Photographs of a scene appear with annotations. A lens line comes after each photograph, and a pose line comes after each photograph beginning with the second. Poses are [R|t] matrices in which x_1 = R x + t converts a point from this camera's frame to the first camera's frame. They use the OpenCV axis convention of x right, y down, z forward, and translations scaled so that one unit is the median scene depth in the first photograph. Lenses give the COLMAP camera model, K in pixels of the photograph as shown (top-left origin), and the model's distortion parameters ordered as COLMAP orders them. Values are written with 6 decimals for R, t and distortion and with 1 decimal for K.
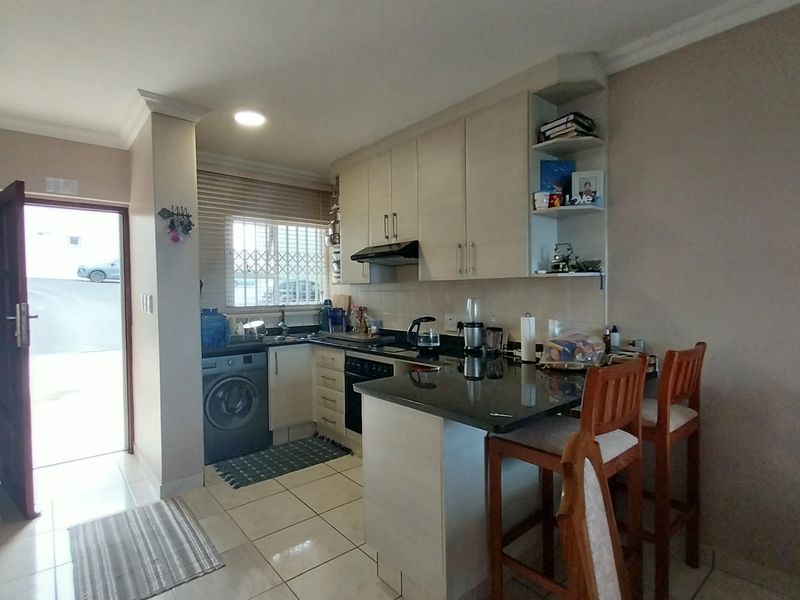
lens RADIAL K [[418.4, 0, 399.6], [0, 418.4, 301.2], [0, 0, 1]] dist [0.026022, -0.002583]
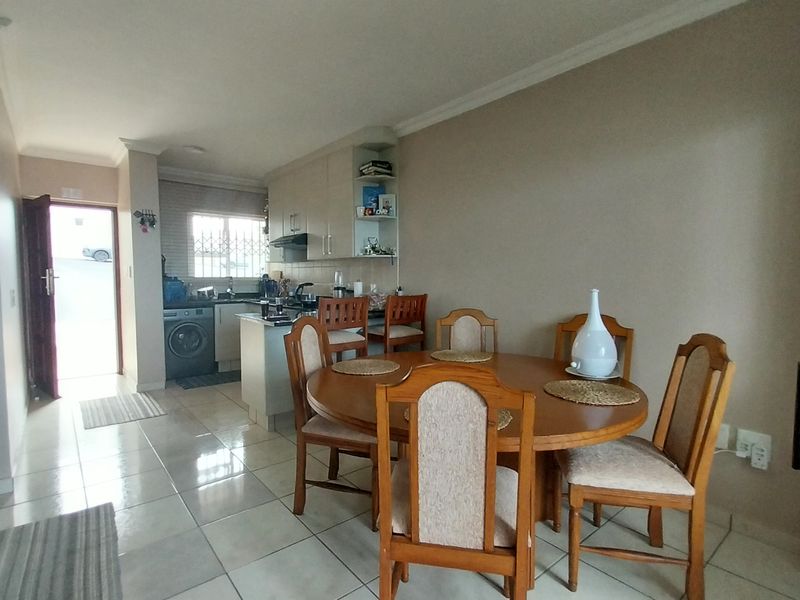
lens RADIAL K [[418.4, 0, 401.6], [0, 418.4, 300.2], [0, 0, 1]] dist [0.026022, -0.002583]
pose [[0.999871, 0.014866, -0.006064, 0.403064], [-0.014661, 0.999366, 0.032442, 0.044217], [0.006543, -0.032349, 0.999455, -0.529848]]
